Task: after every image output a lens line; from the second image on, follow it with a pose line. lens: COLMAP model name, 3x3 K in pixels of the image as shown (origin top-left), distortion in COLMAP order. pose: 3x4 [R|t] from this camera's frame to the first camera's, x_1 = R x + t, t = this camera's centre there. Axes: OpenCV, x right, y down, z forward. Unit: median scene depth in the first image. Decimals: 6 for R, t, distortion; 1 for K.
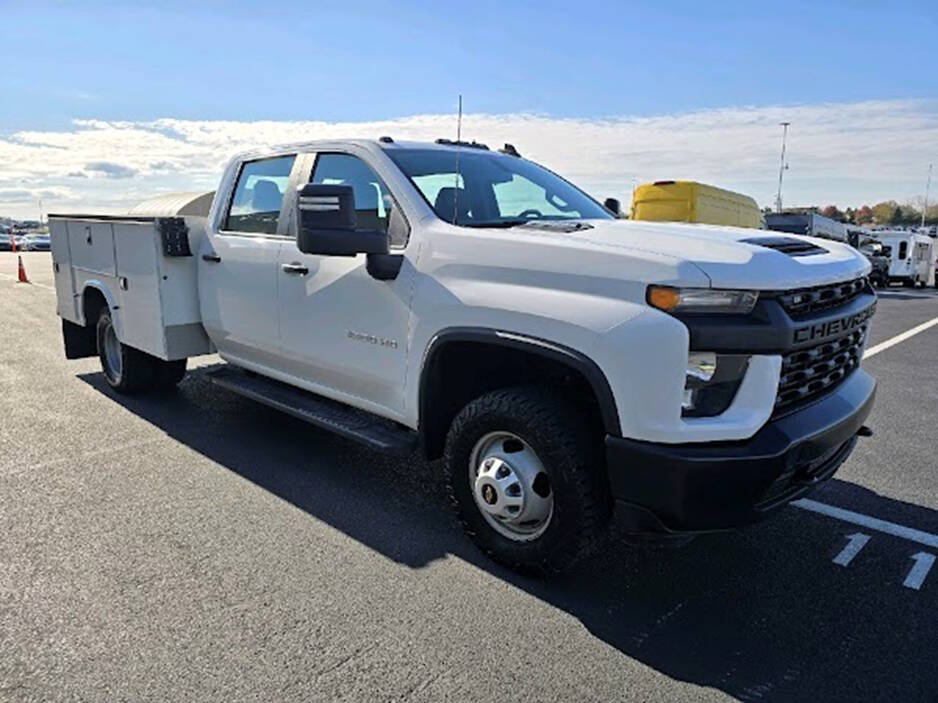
lens RADIAL K [[691.5, 0, 464.9], [0, 691.5, 347.6], [0, 0, 1]] dist [0.056246, 0.013108]
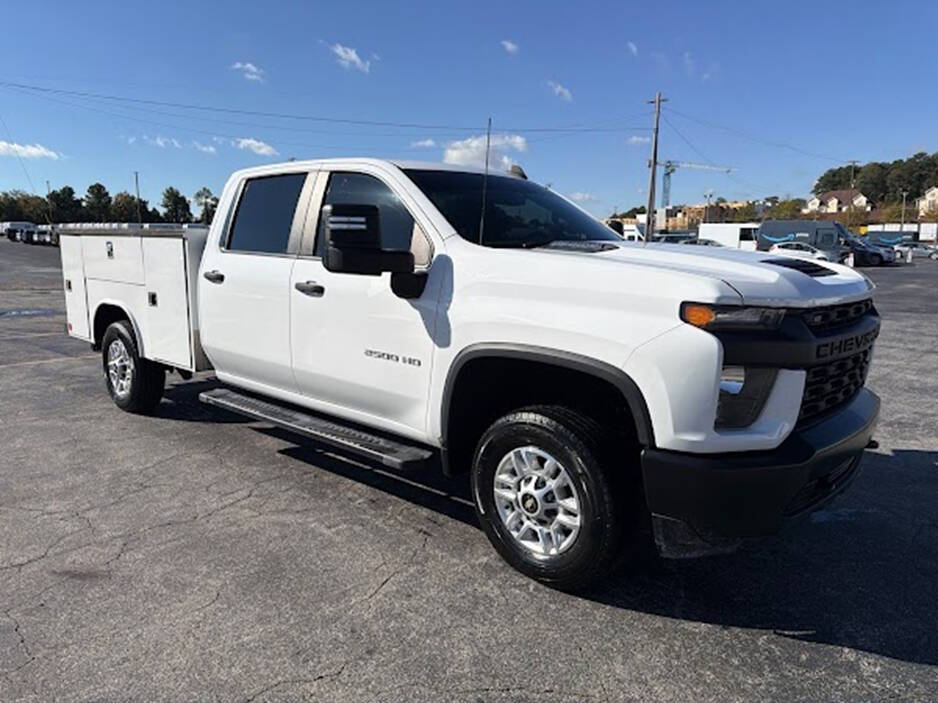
lens RADIAL K [[742.4, 0, 467.9], [0, 742.4, 345.2], [0, 0, 1]] dist [0.044444, 0.023250]
pose [[0.998974, 0.001317, 0.045265, -0.092320], [0.000477, 0.999215, -0.039613, 0.015746], [-0.045282, 0.039594, 0.998189, -0.093796]]
